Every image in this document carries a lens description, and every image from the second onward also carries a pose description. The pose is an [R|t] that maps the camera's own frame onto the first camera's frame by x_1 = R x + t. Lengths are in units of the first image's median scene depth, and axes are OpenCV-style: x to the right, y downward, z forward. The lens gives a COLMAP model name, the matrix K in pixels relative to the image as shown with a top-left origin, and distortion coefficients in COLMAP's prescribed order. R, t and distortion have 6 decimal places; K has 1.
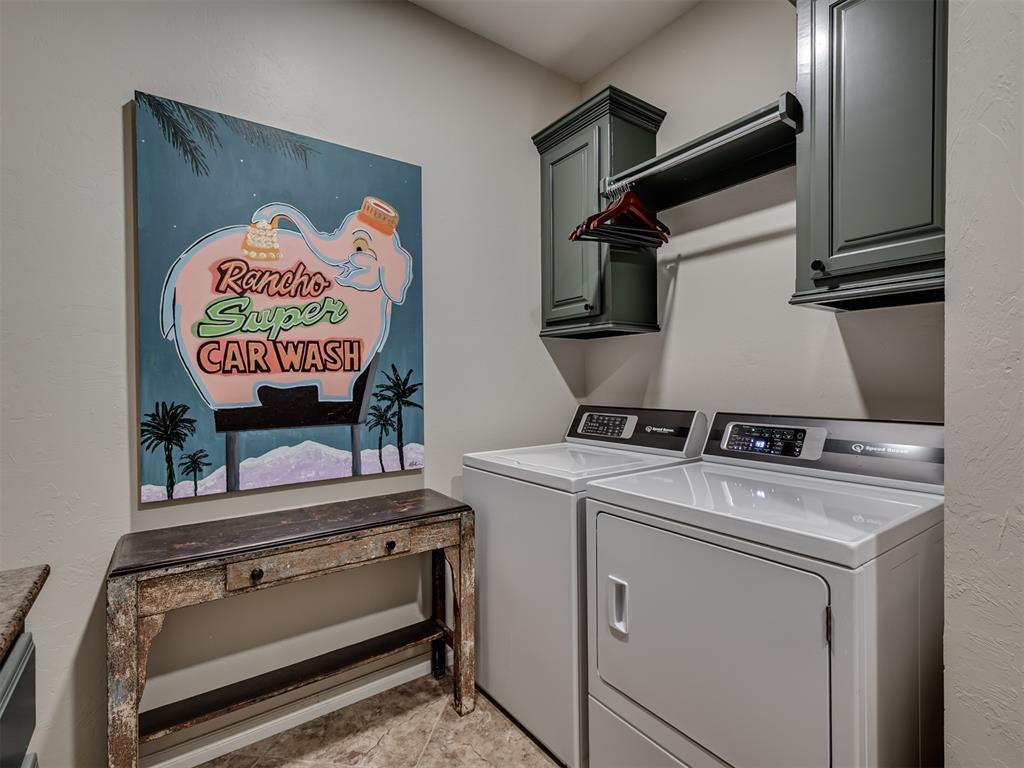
lens RADIAL K [[495.0, 0, 512.0], [0, 495.0, 384.0], [0, 0, 1]] dist [0.012753, 0.000106]
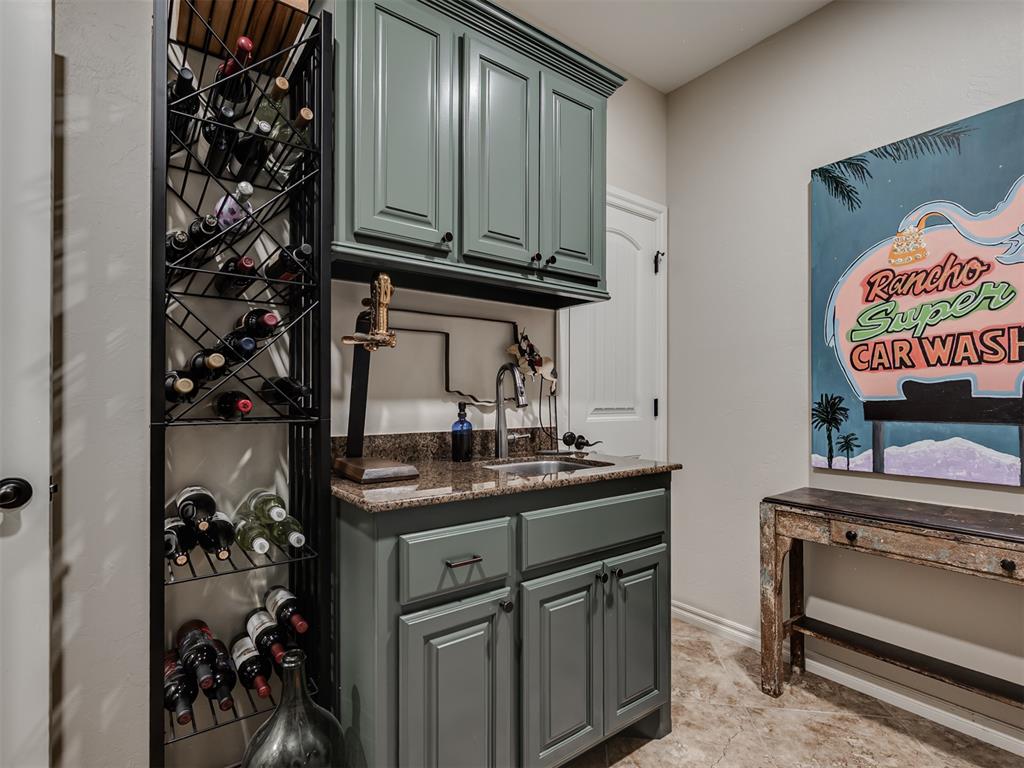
lens RADIAL K [[508.3, 0, 512.3], [0, 508.3, 380.8], [0, 0, 1]] dist [0.008449, 0.000142]
pose [[0.022328, -0.020761, -0.999535, 0.586027], [-0.003859, 0.999775, -0.020852, 0.030483], [0.999743, 0.004322, 0.022243, 0.125291]]
